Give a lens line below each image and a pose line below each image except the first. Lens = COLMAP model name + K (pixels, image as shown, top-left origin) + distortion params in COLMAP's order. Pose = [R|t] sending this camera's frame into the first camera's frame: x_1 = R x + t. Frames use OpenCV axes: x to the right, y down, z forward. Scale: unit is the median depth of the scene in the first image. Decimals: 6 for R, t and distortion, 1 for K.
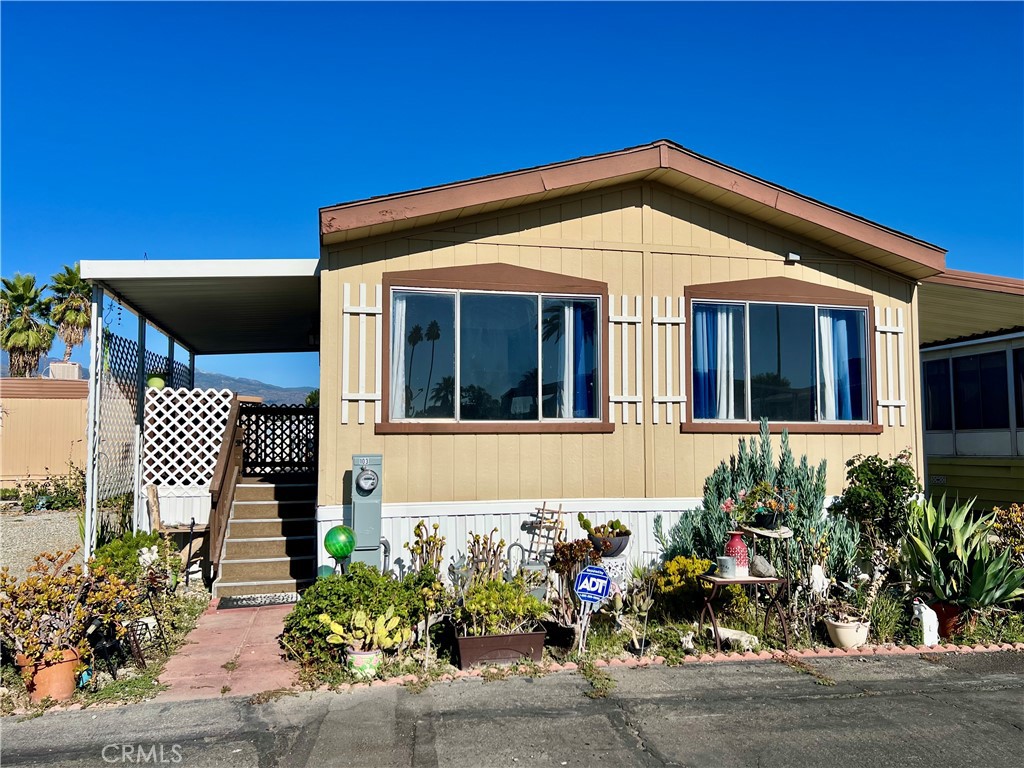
lens RADIAL K [[770.6, 0, 512.8], [0, 770.6, 385.2], [0, 0, 1]] dist [0.045509, -0.038182]
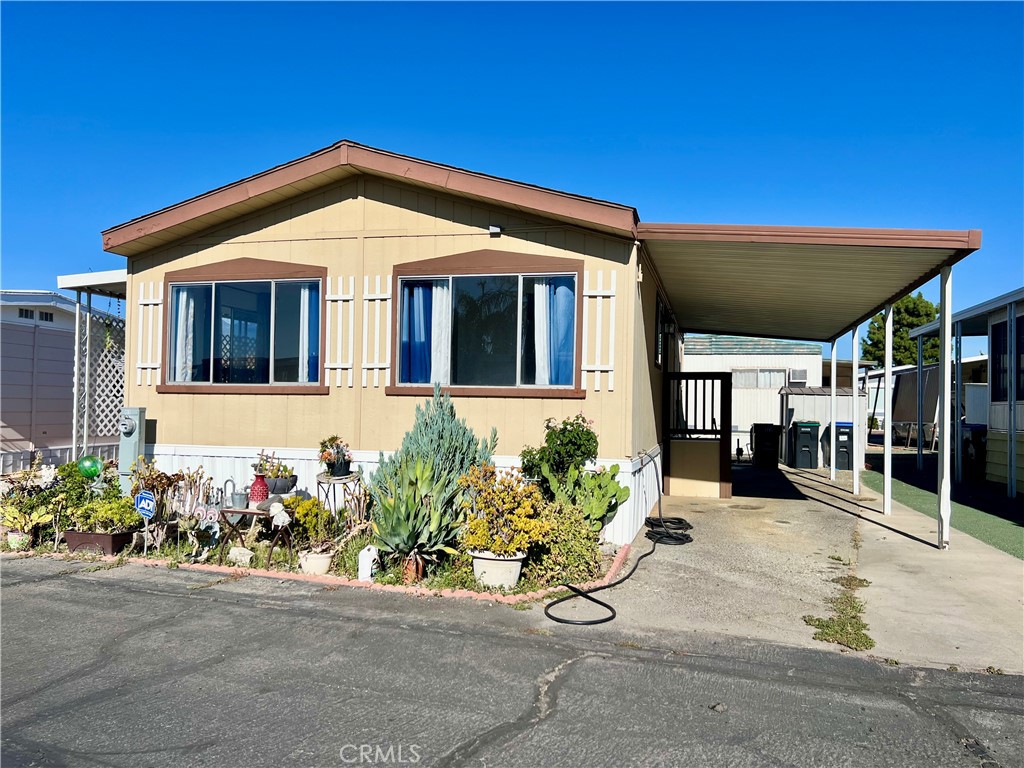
lens RADIAL K [[770.6, 0, 521.3], [0, 770.6, 381.3], [0, 0, 1]] dist [0.045509, -0.038182]
pose [[0.879661, 0.001817, -0.475598, 0.935617], [0.014600, 0.999418, 0.030822, 0.009050], [0.475377, -0.034057, 0.879123, 0.095750]]
